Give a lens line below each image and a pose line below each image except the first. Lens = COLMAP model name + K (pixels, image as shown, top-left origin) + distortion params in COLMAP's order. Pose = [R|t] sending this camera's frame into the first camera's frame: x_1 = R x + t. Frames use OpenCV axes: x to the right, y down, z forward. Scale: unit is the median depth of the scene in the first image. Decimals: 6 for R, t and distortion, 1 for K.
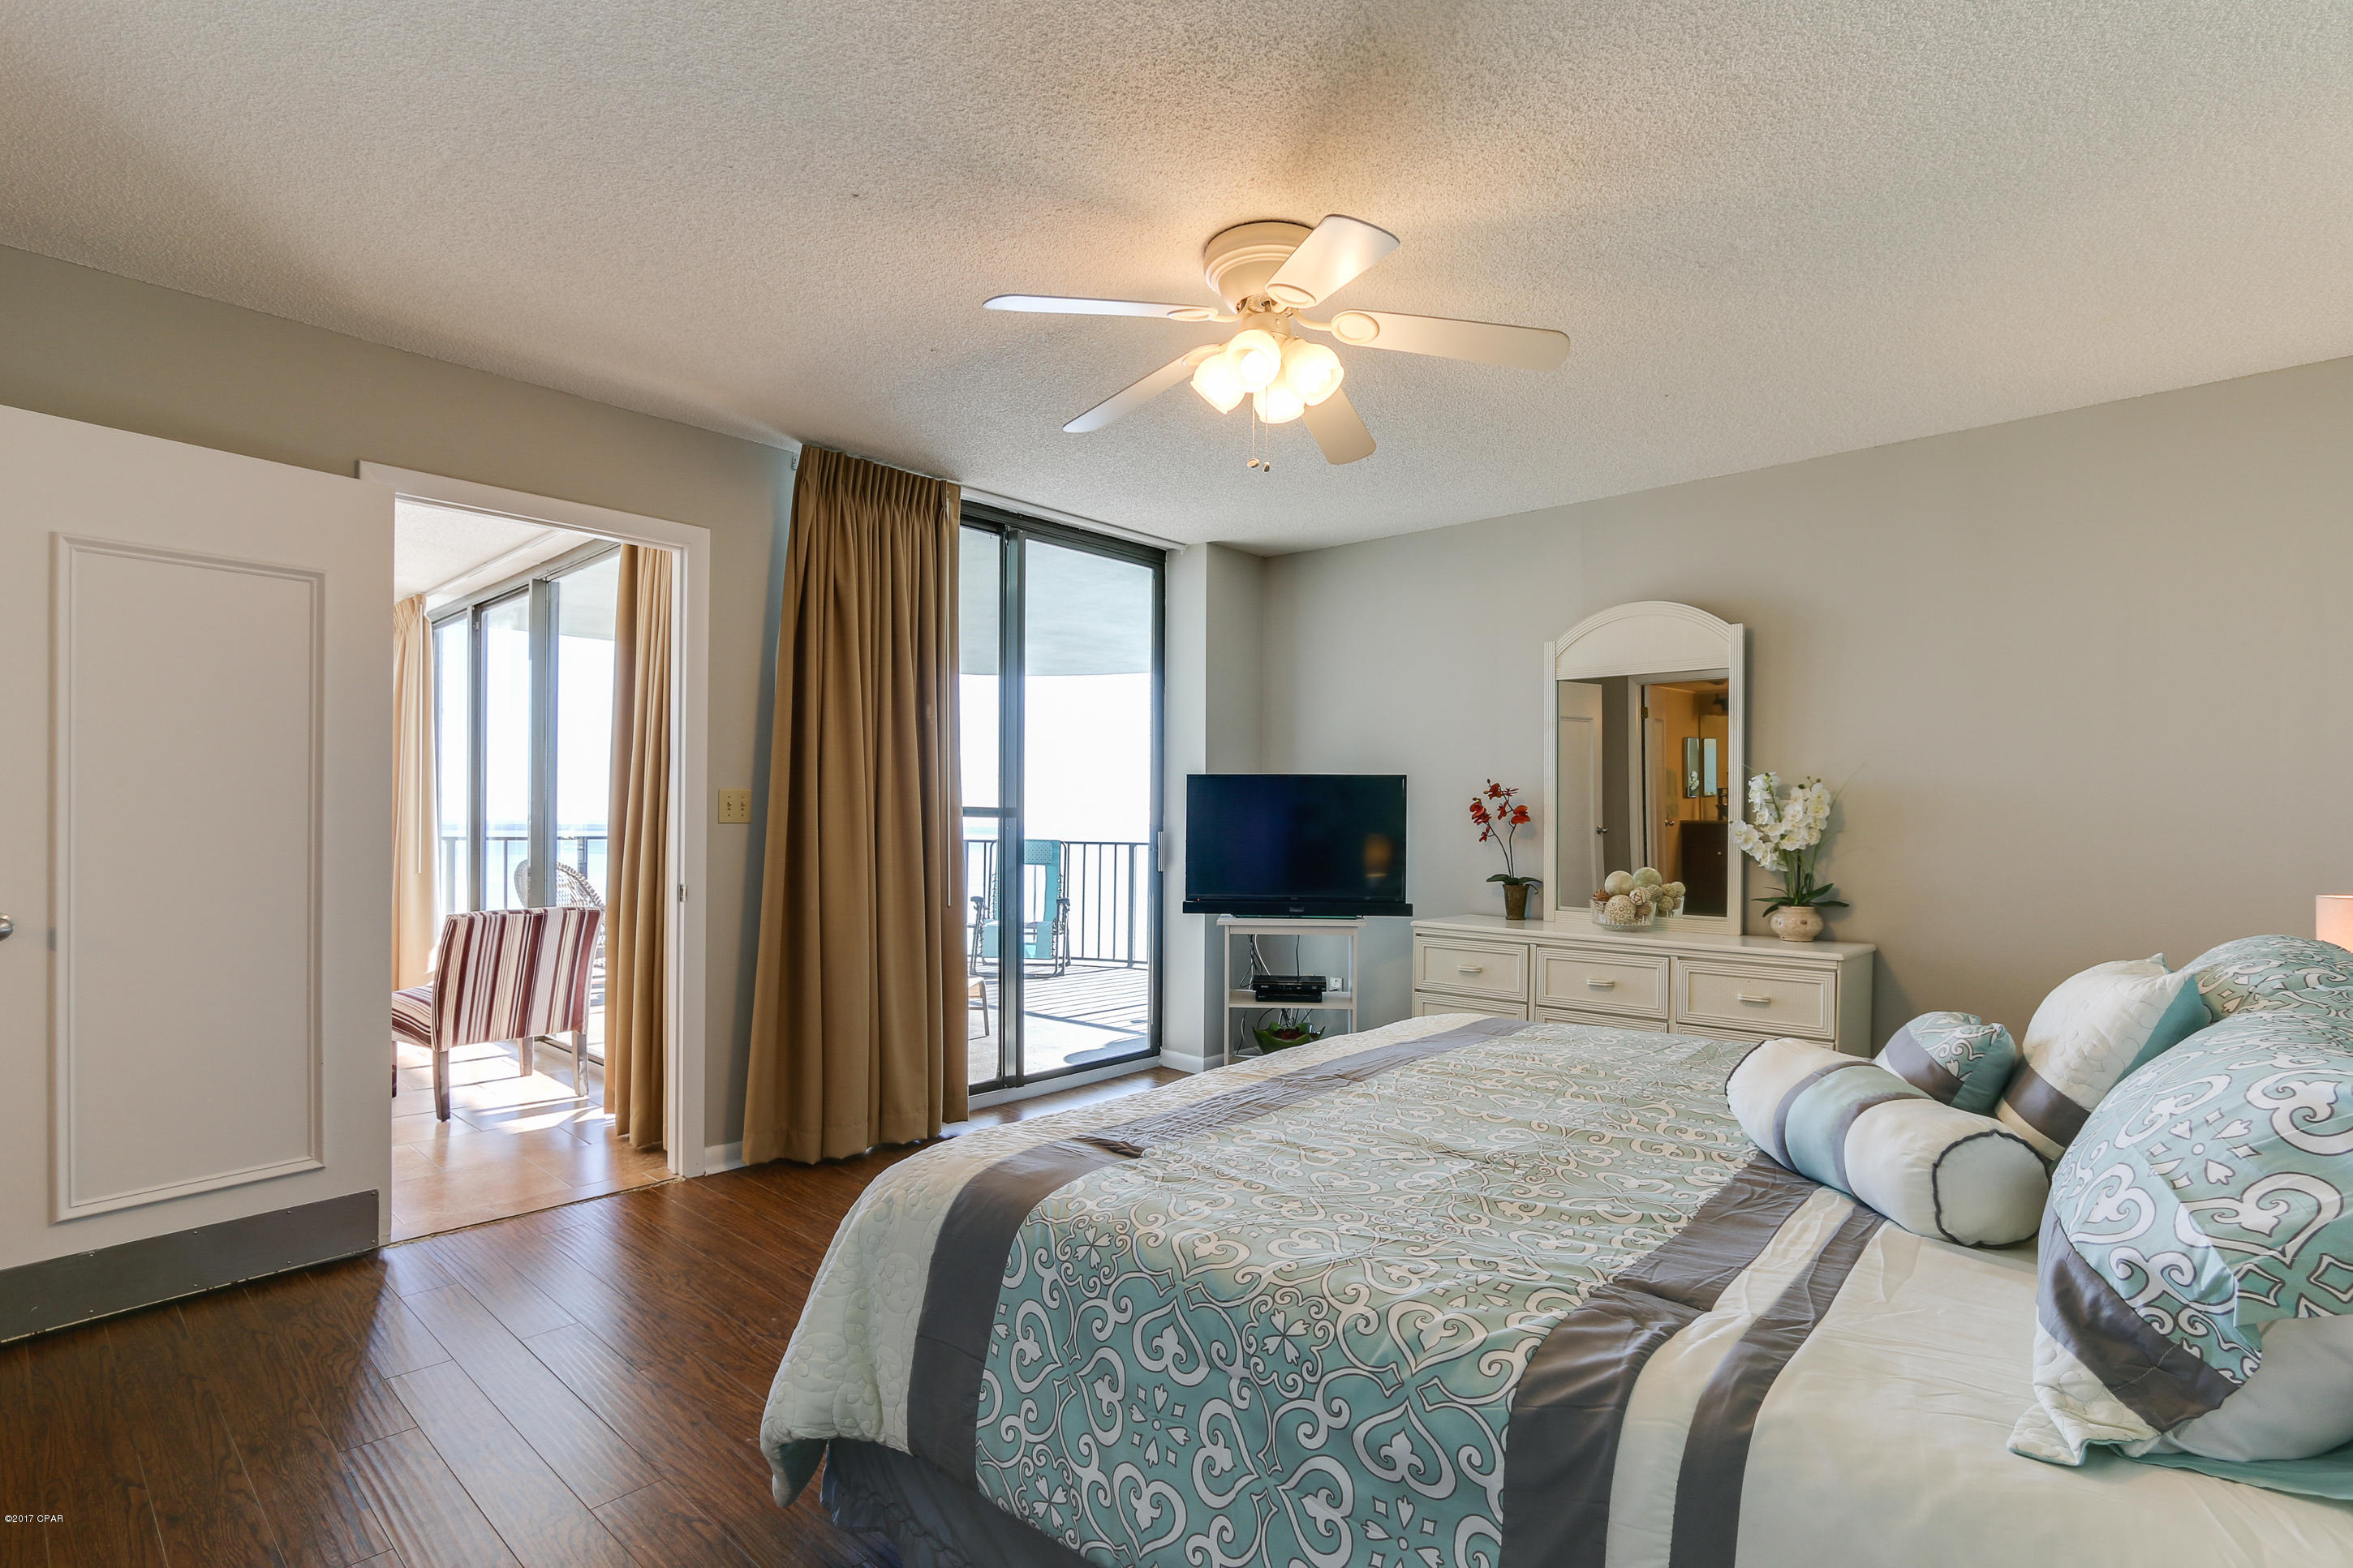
lens RADIAL K [[1117.5, 0, 1189.7], [0, 1117.5, 833.2], [0, 0, 1]] dist [-0.018178, 0.000095]
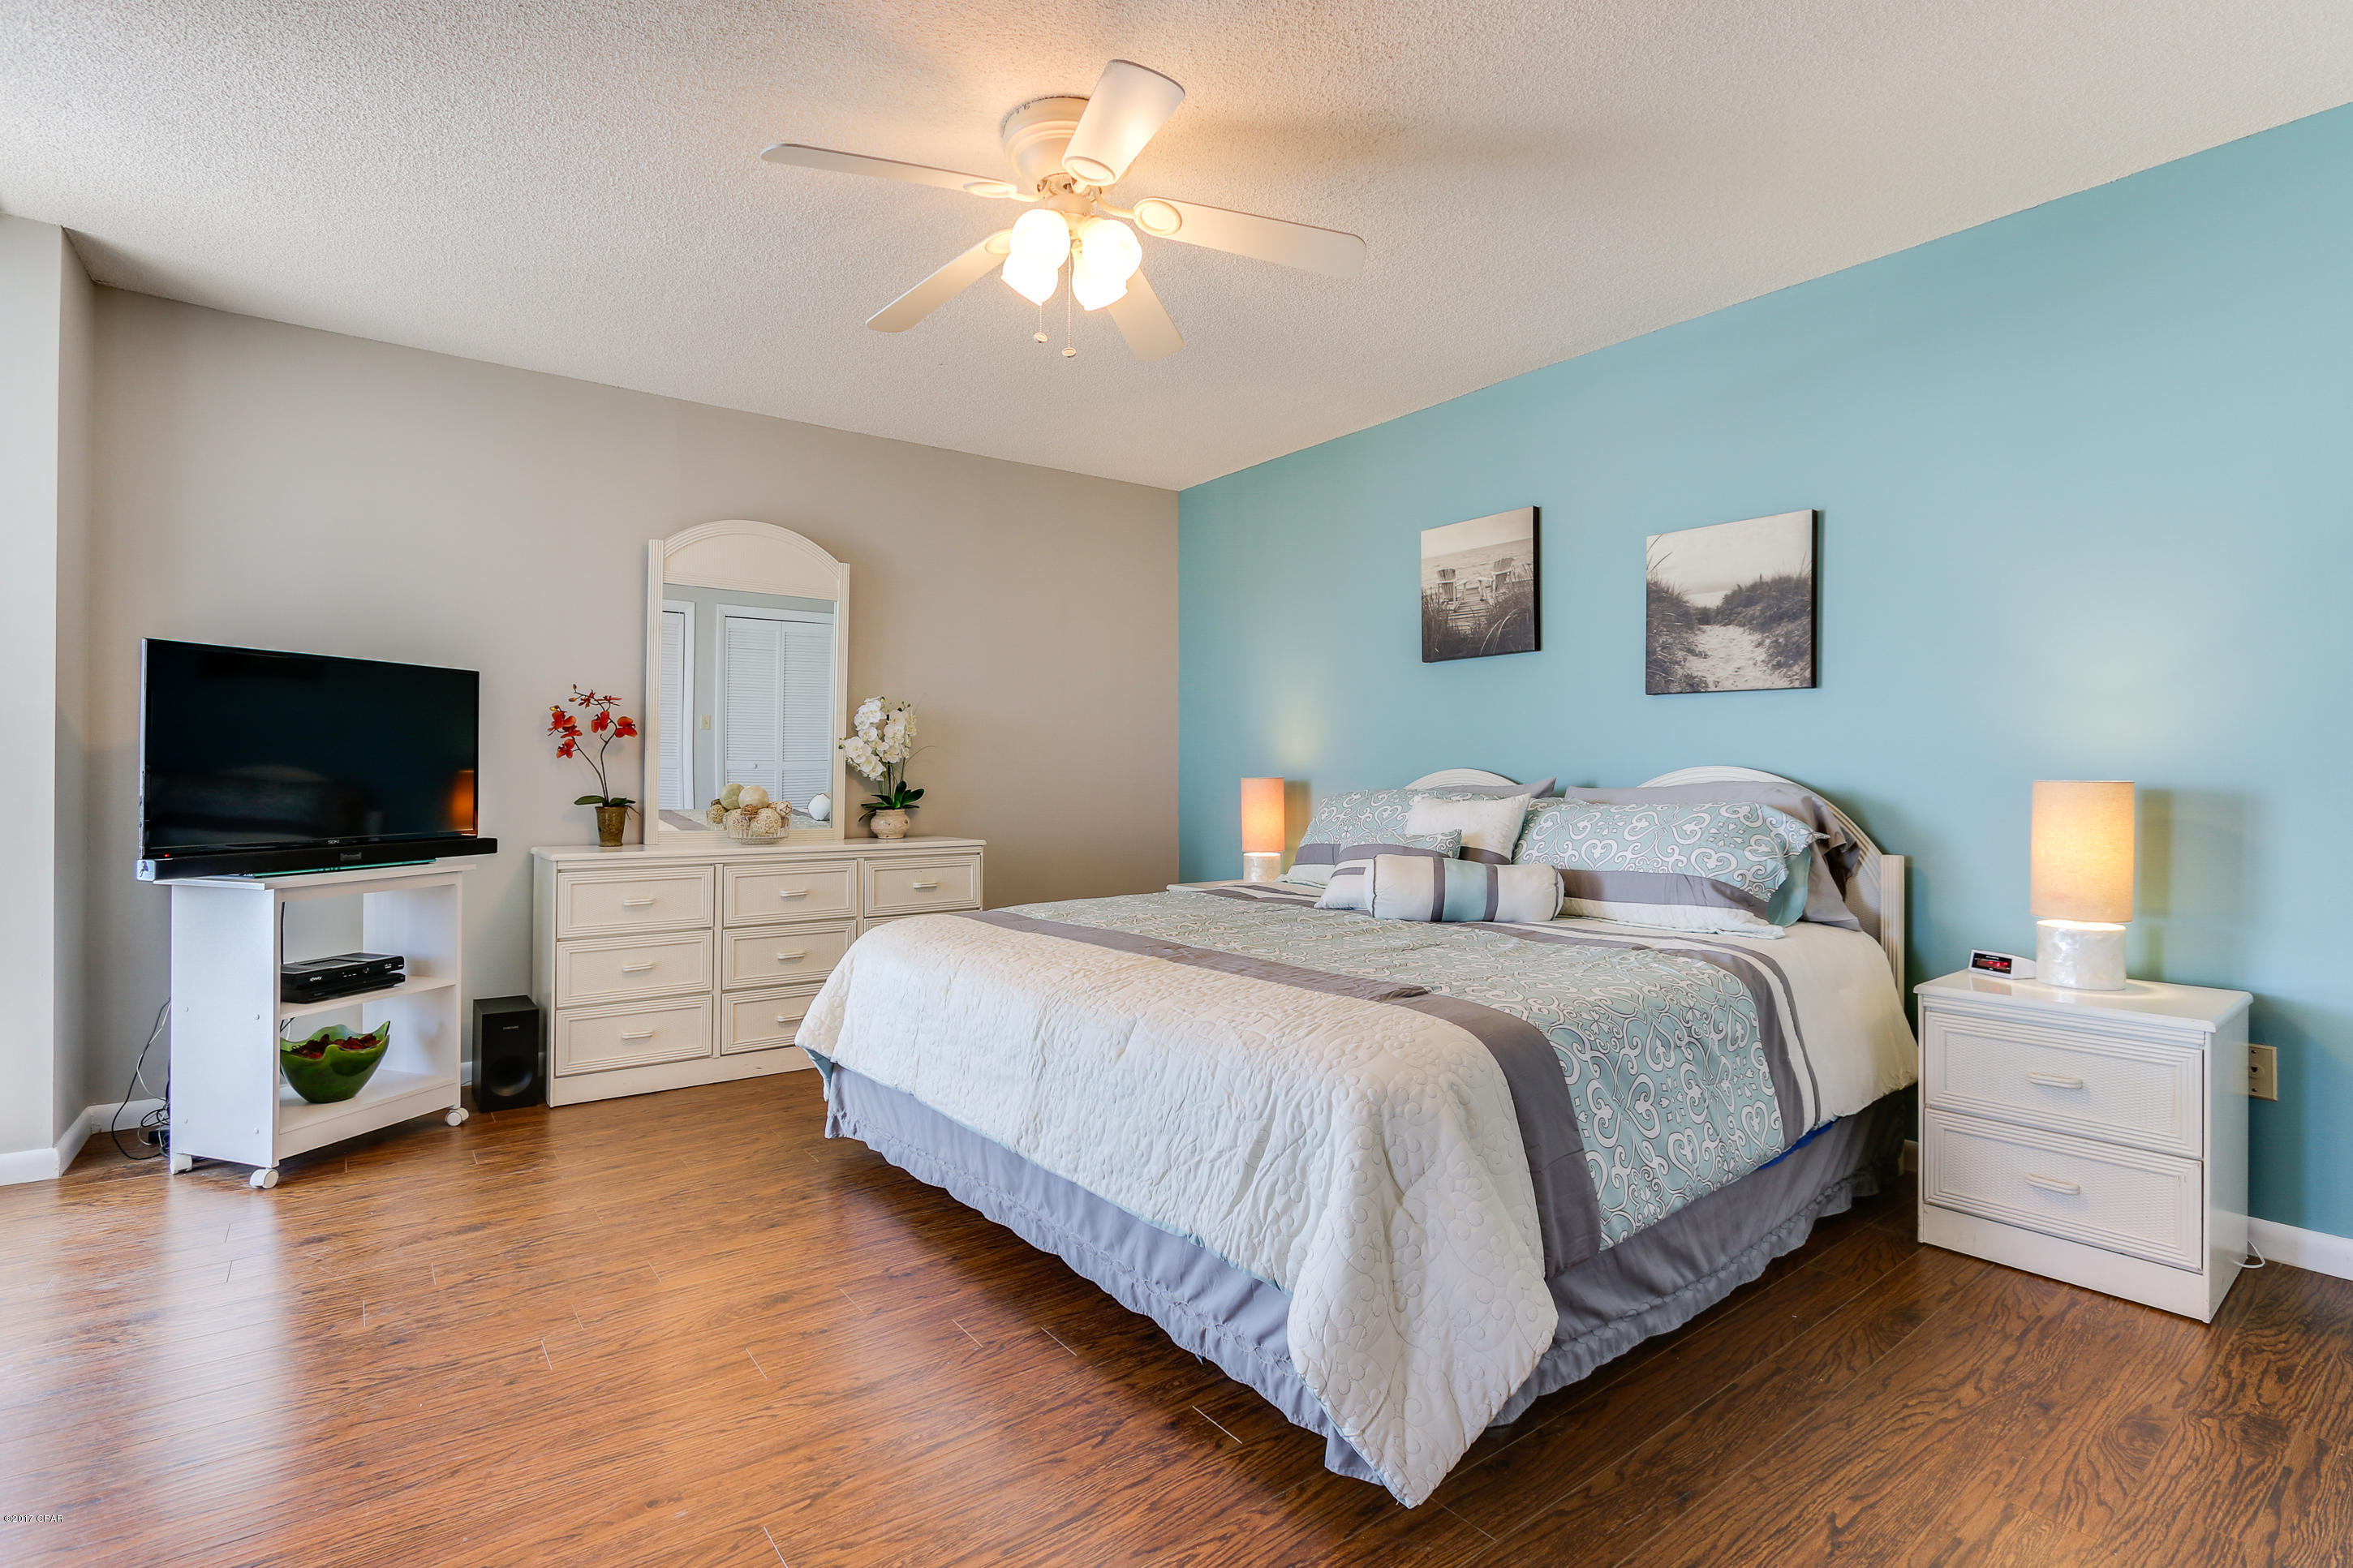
lens RADIAL K [[1116.5, 0, 1170.6], [0, 1116.5, 766.3], [0, 0, 1]] dist [-0.001903, 0.000064]
pose [[0.194455, -0.003374, 0.980906, -0.488472], [0.009496, 0.999954, 0.001557, 0.017459], [-0.980865, 0.009012, 0.194478, 0.400240]]
